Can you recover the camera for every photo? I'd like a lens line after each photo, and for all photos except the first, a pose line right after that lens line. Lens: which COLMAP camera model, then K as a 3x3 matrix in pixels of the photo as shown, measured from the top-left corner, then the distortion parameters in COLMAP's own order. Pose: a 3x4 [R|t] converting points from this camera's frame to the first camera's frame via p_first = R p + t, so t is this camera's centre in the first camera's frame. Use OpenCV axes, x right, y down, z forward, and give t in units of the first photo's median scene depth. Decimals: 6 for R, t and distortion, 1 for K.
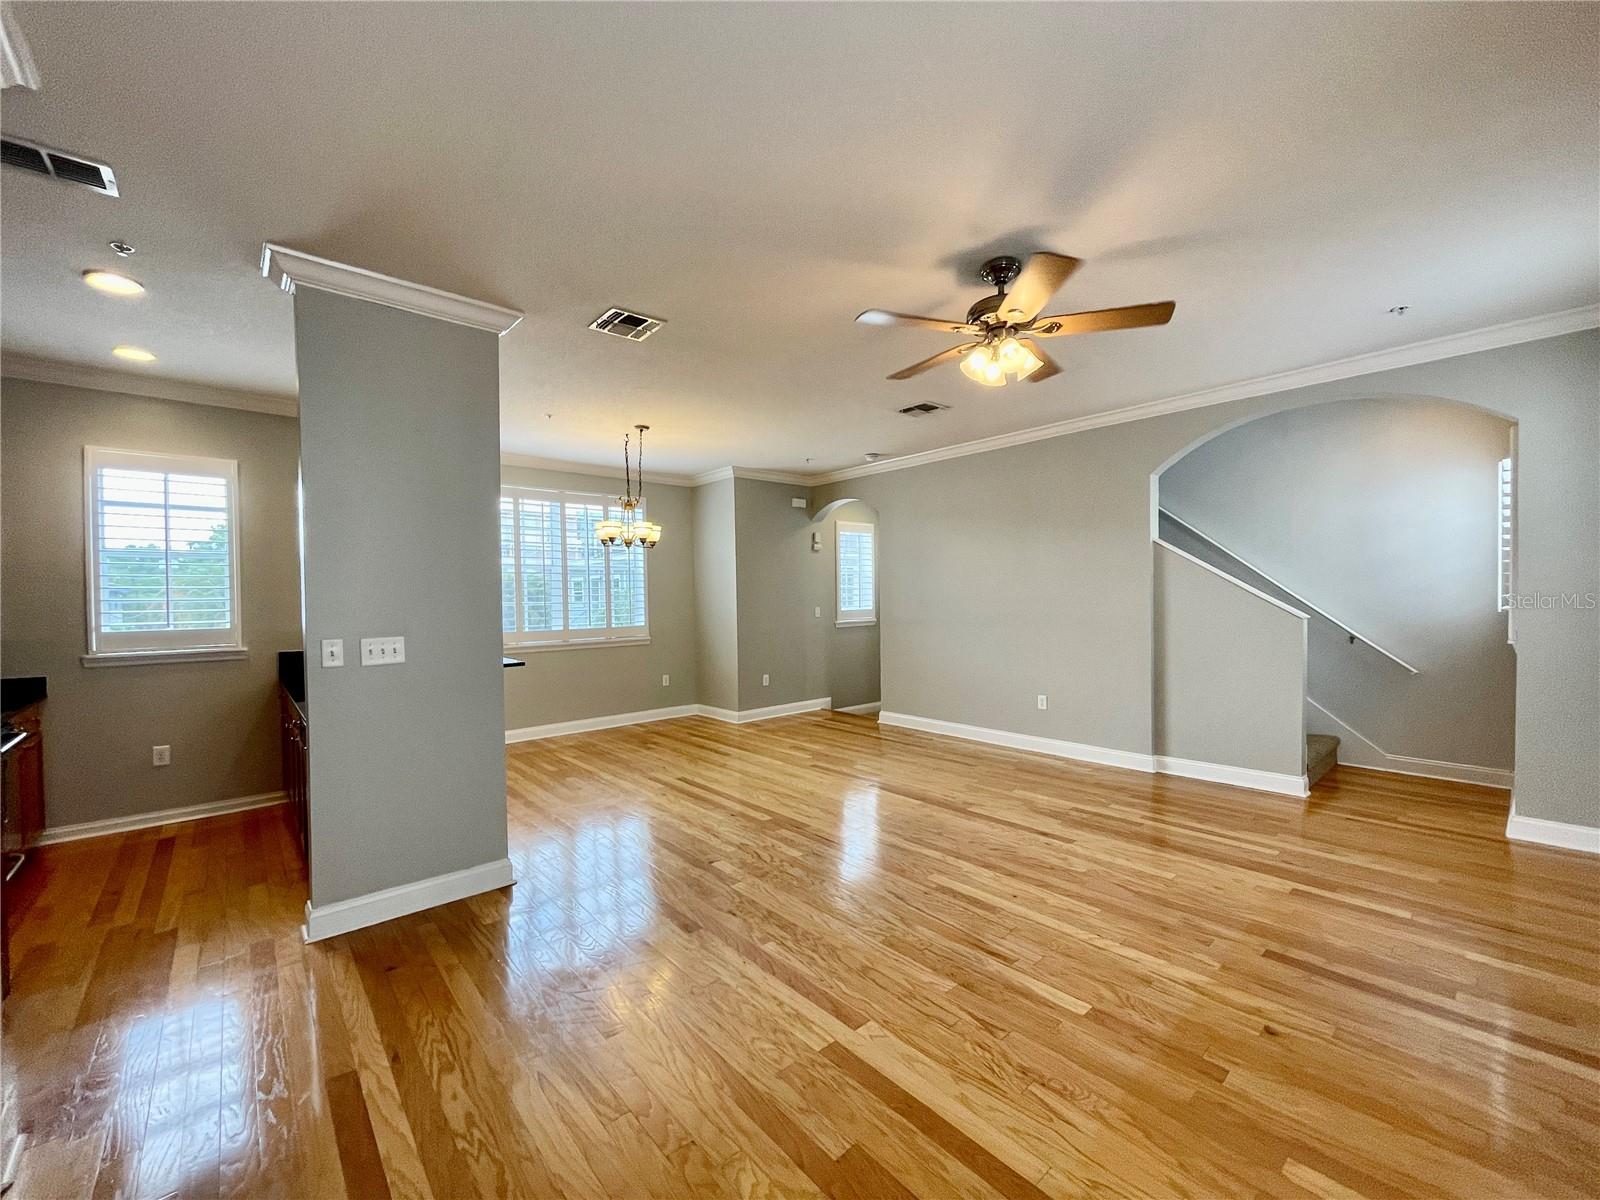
lens RADIAL K [[644.9, 0, 797.5], [0, 644.9, 602.0], [0, 0, 1]] dist [-0.002325, -0.000154]
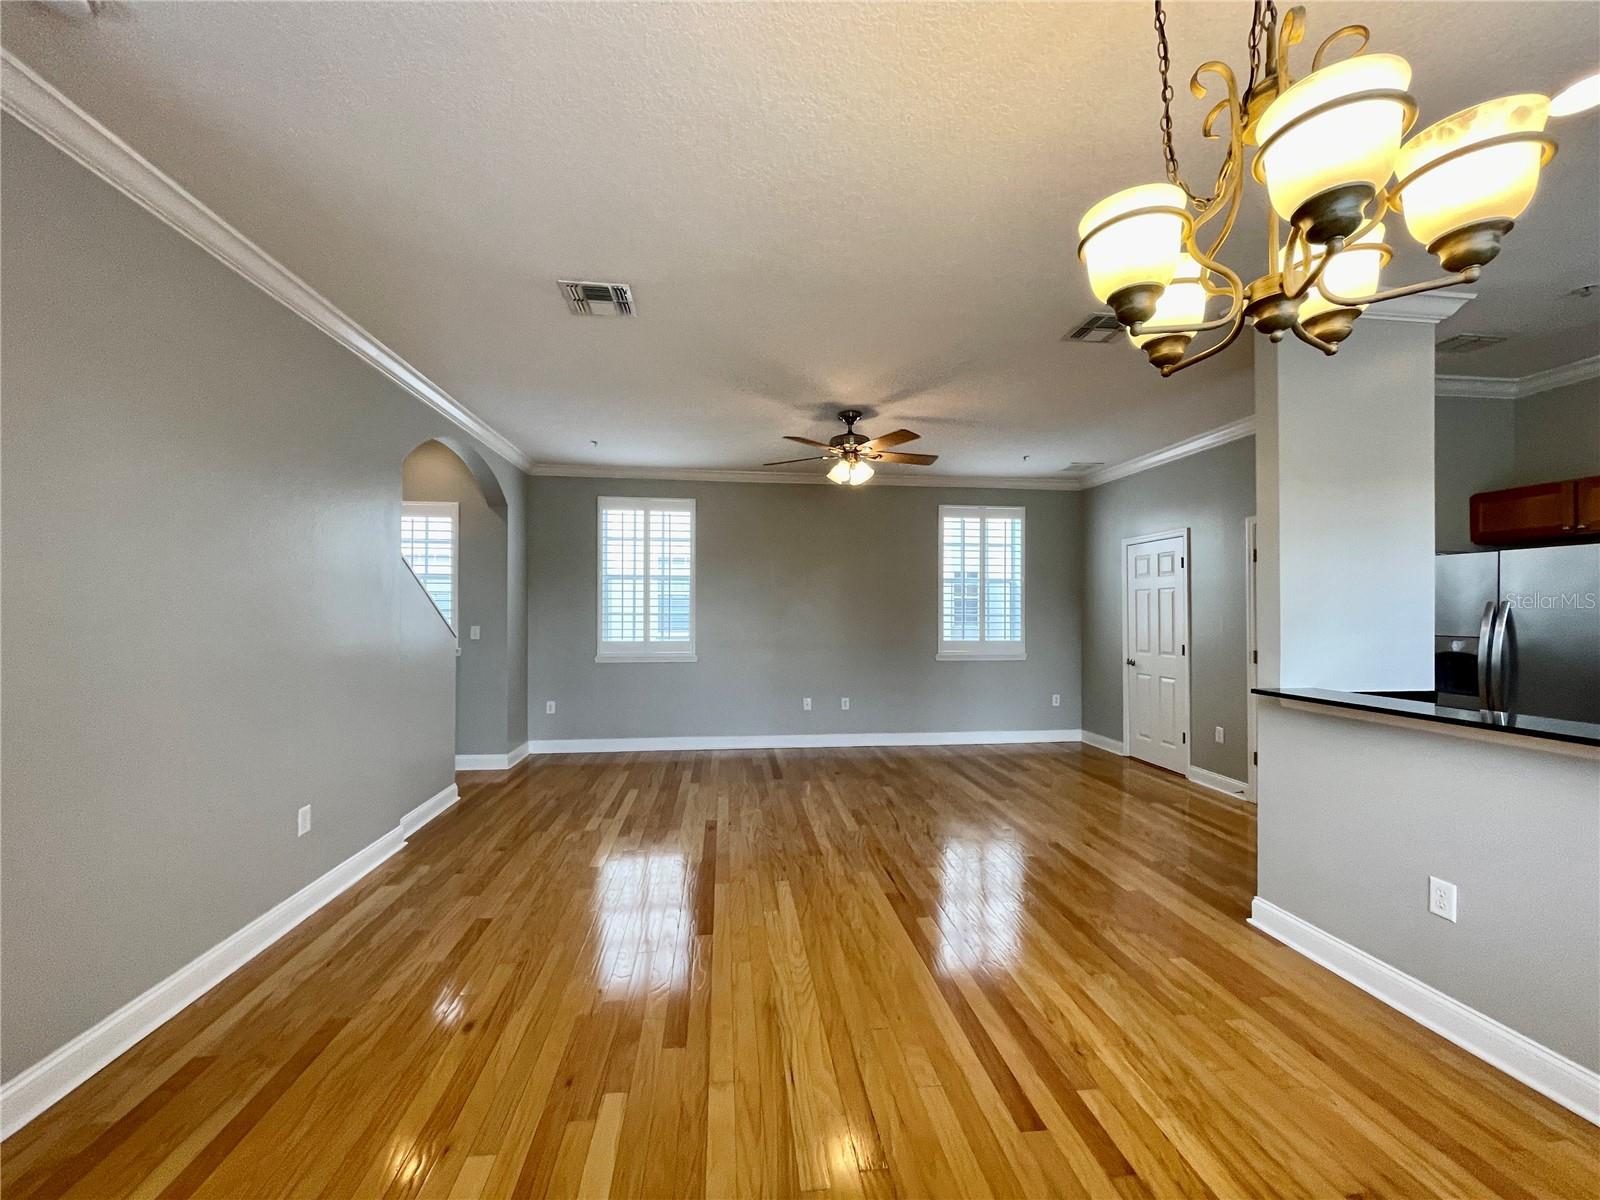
lens RADIAL K [[645.4, 0, 800.0], [0, 645.4, 600.0], [0, 0, 1]] dist [0.002583, 0.000152]
pose [[-0.825211, 0.022366, 0.564381, -0.286362], [0.014726, 0.999728, -0.018086, -0.008398], [-0.564632, -0.006614, -0.825316, 1.381119]]
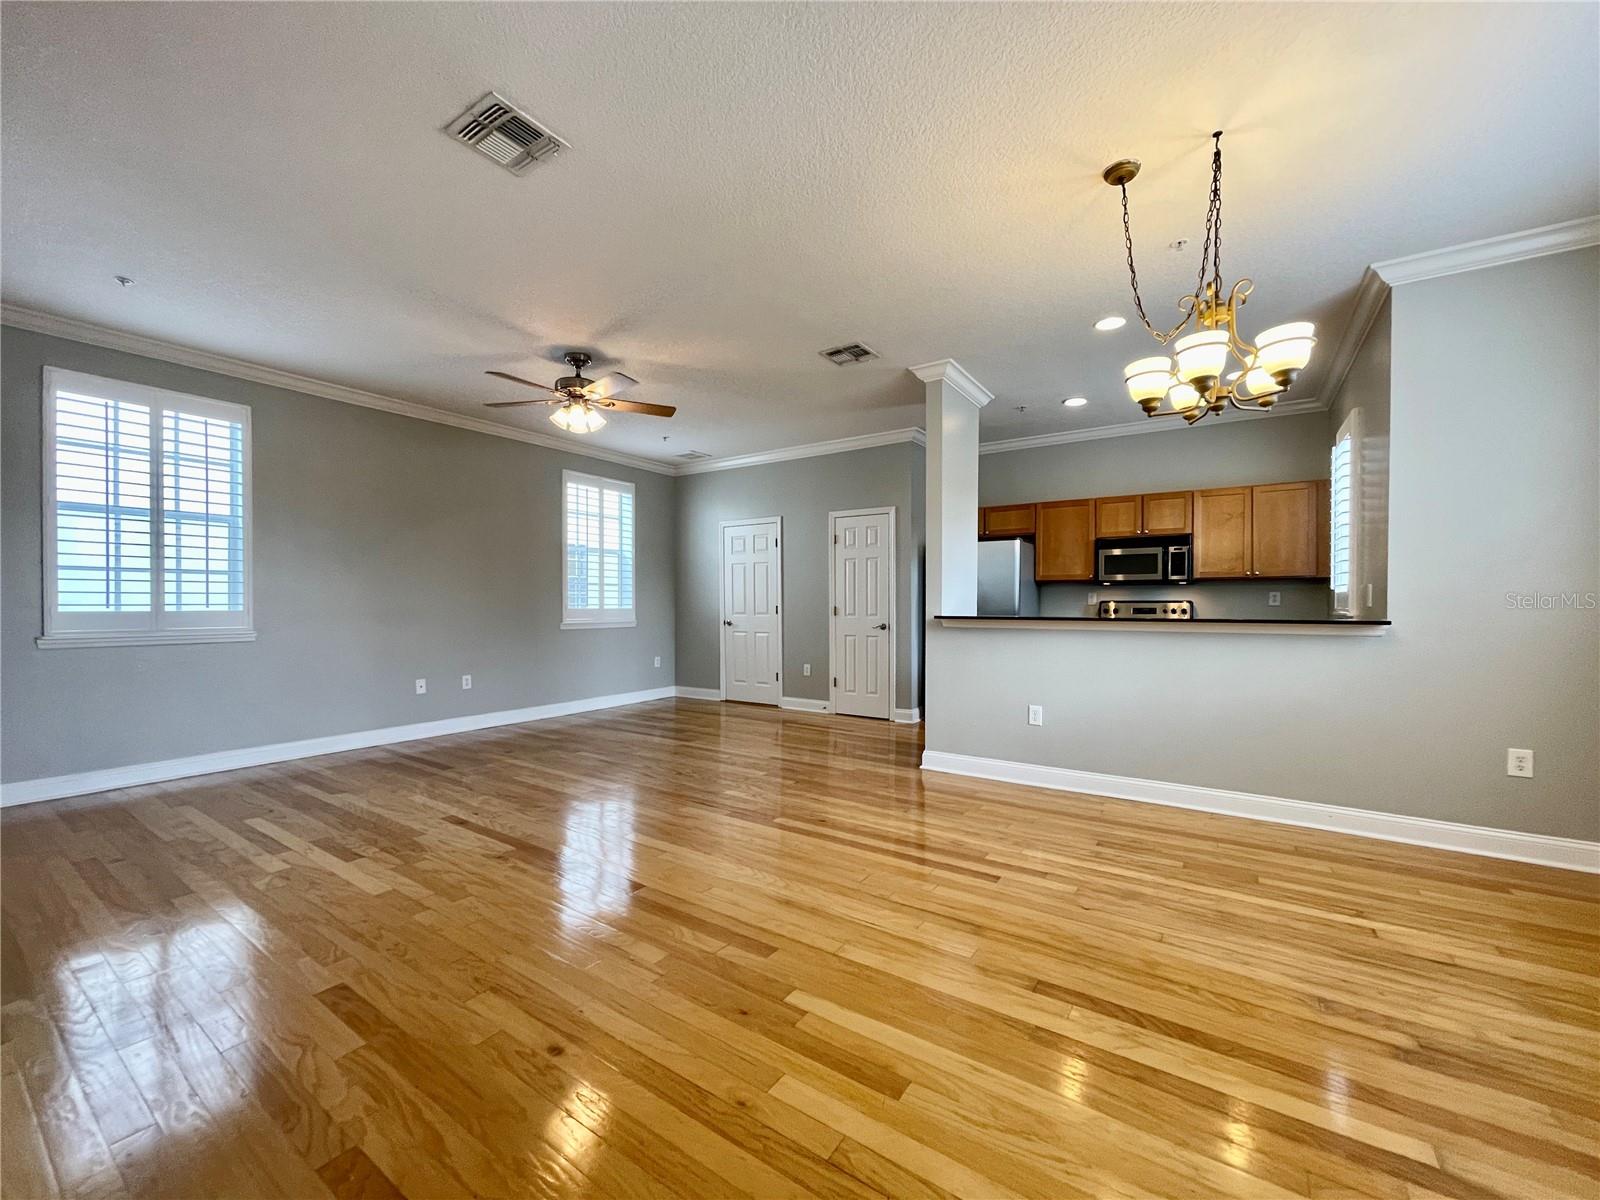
lens RADIAL K [[641.1, 0, 802.1], [0, 641.1, 602.3], [0, 0, 1]] dist [-0.006852, 0.000160]
pose [[-0.966825, 0.013124, -0.255101, 0.111307], [0.010325, 0.999871, 0.012311, 0.033492], [0.255230, 0.009269, -0.966836, 1.495583]]
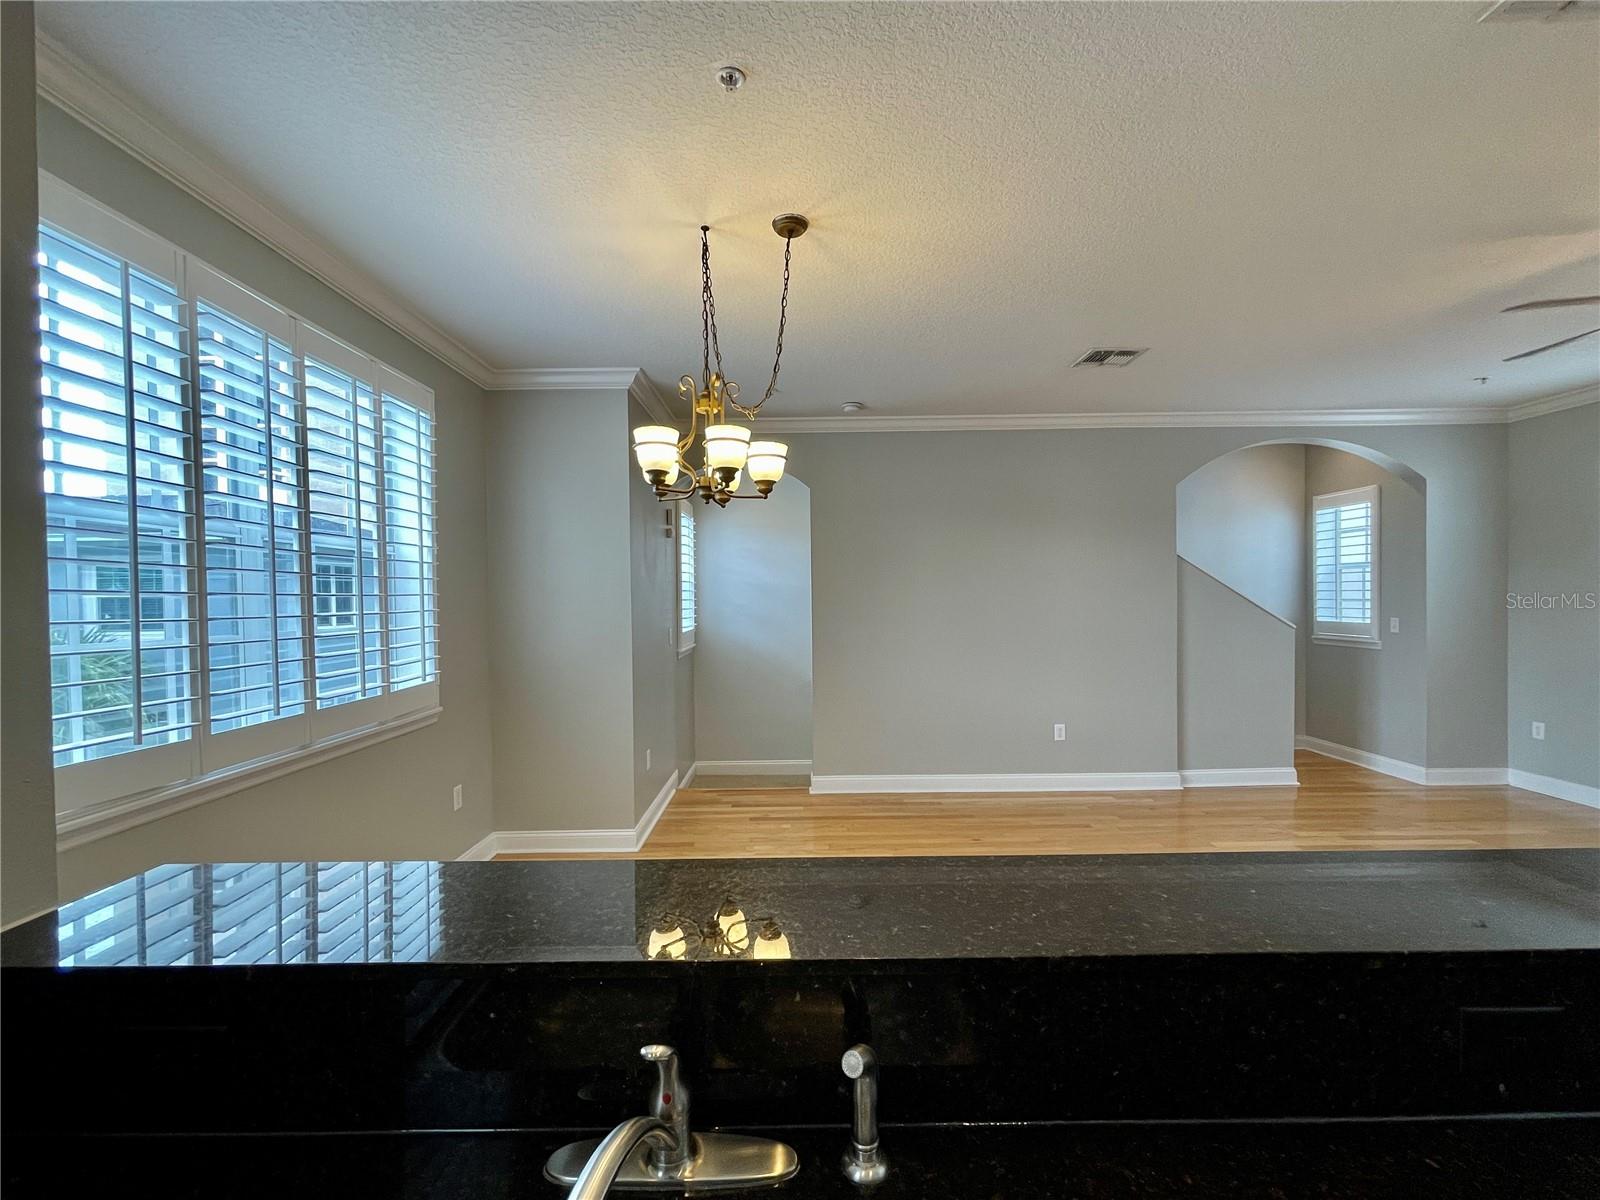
lens RADIAL K [[691.2, 0, 800.0], [0, 691.2, 600.0], [0, 0, 1]] dist [0.001124, 0.000299]
pose [[0.657013, 0.006196, 0.753853, -0.627932], [0.010450, 0.999795, -0.017326, -0.010841], [-0.753807, 0.019261, 0.656814, 0.744433]]
